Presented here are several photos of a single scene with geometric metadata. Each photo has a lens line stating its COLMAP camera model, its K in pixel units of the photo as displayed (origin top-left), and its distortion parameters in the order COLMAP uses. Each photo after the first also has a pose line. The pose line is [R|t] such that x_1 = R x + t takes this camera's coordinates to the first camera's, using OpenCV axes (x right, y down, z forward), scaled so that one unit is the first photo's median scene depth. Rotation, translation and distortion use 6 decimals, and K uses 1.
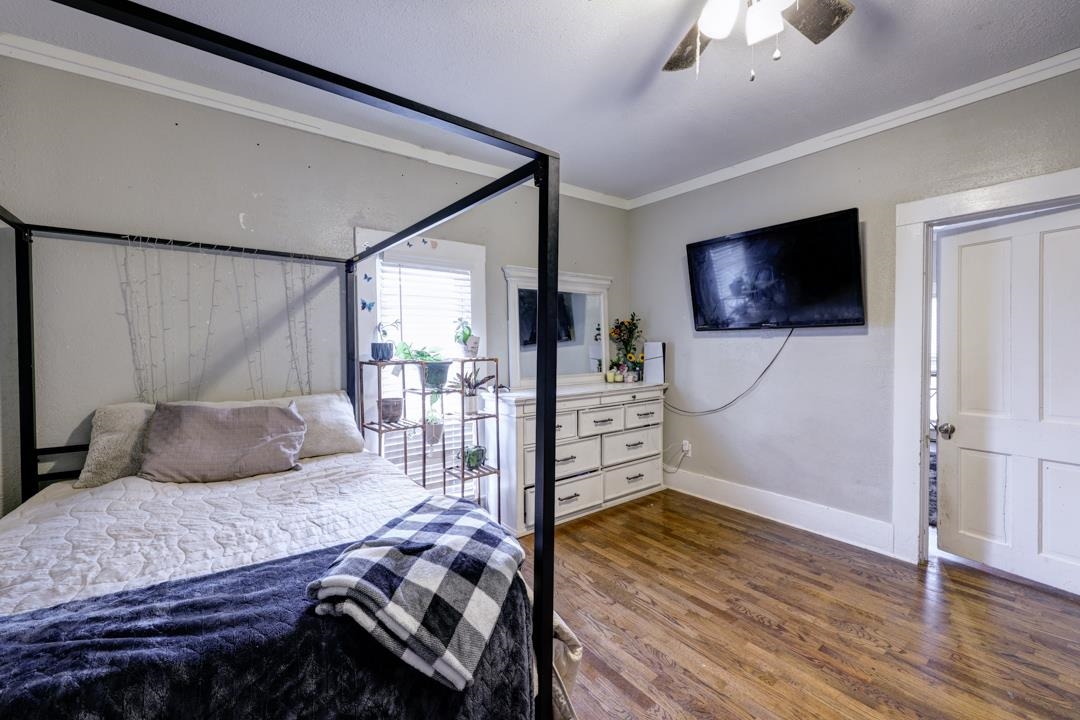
lens RADIAL K [[439.9, 0, 547.6], [0, 439.9, 356.3], [0, 0, 1]] dist [0.001161, 0.000465]
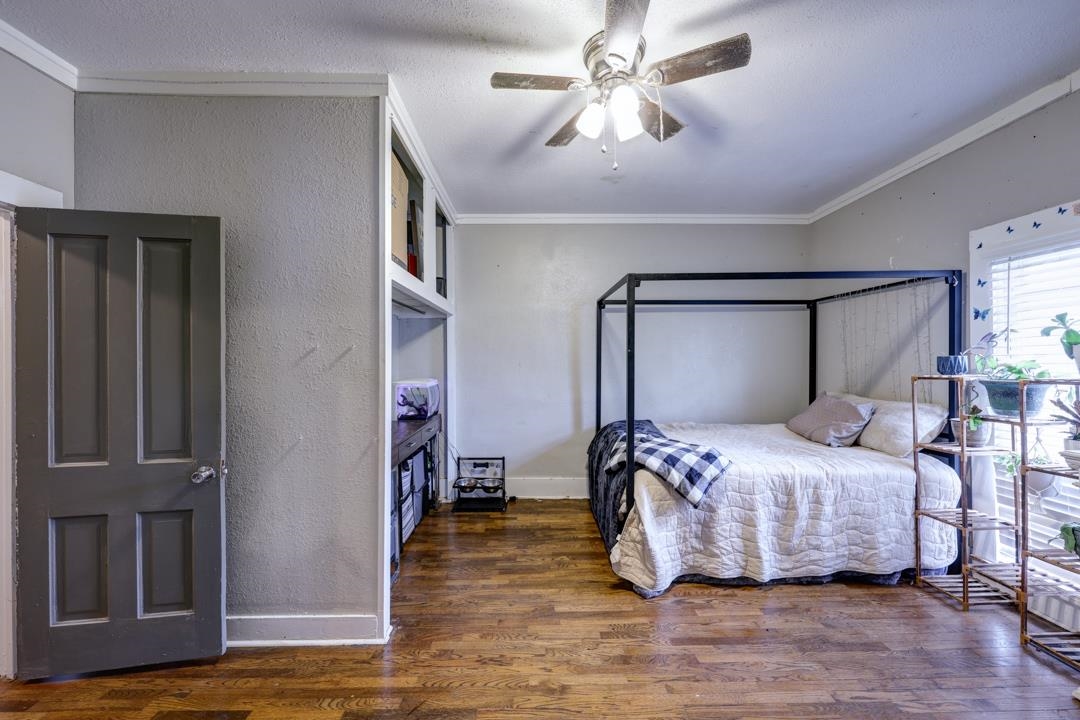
lens RADIAL K [[439.9, 0, 533.4], [0, 439.9, 359.3], [0, 0, 1]] dist [0.001161, 0.000465]
pose [[-0.608151, 0.009561, -0.793764, 0.860523], [-0.007126, 0.999821, 0.017503, -0.032135], [0.793789, 0.016301, -0.607975, 0.824882]]
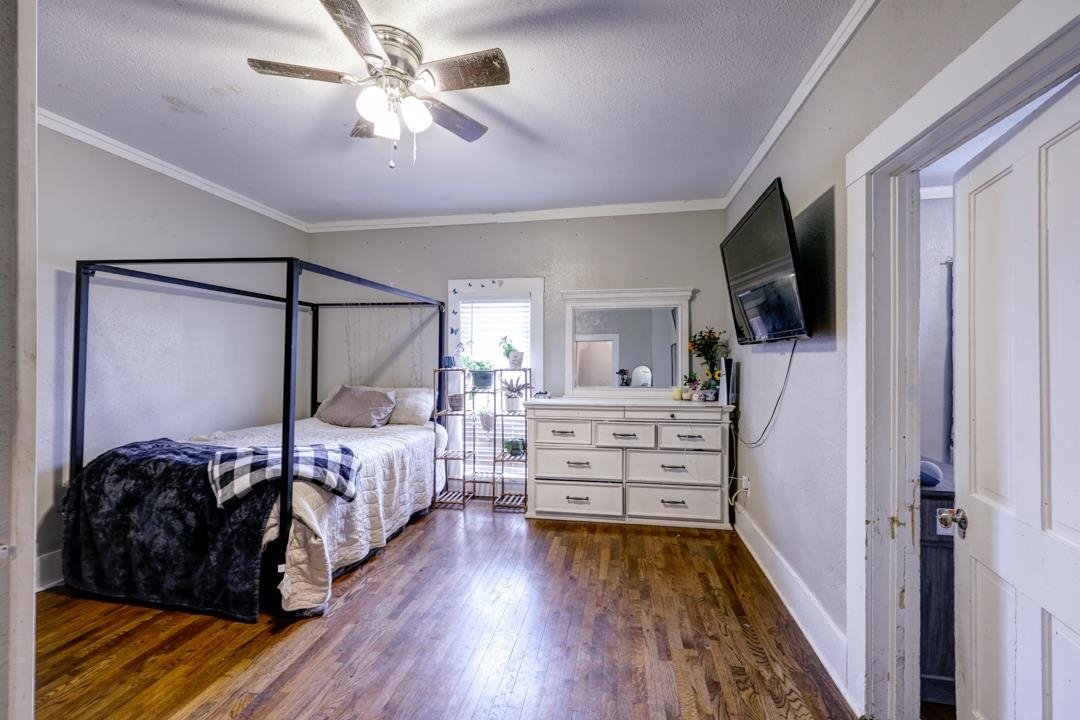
lens RADIAL K [[439.9, 0, 555.3], [0, 439.9, 357.7], [0, 0, 1]] dist [0.001161, 0.000465]
pose [[0.687827, 0.012624, -0.725764, 0.914068], [-0.027001, 0.999602, -0.008203, -0.021797], [0.725372, 0.025239, 0.687894, 0.223722]]
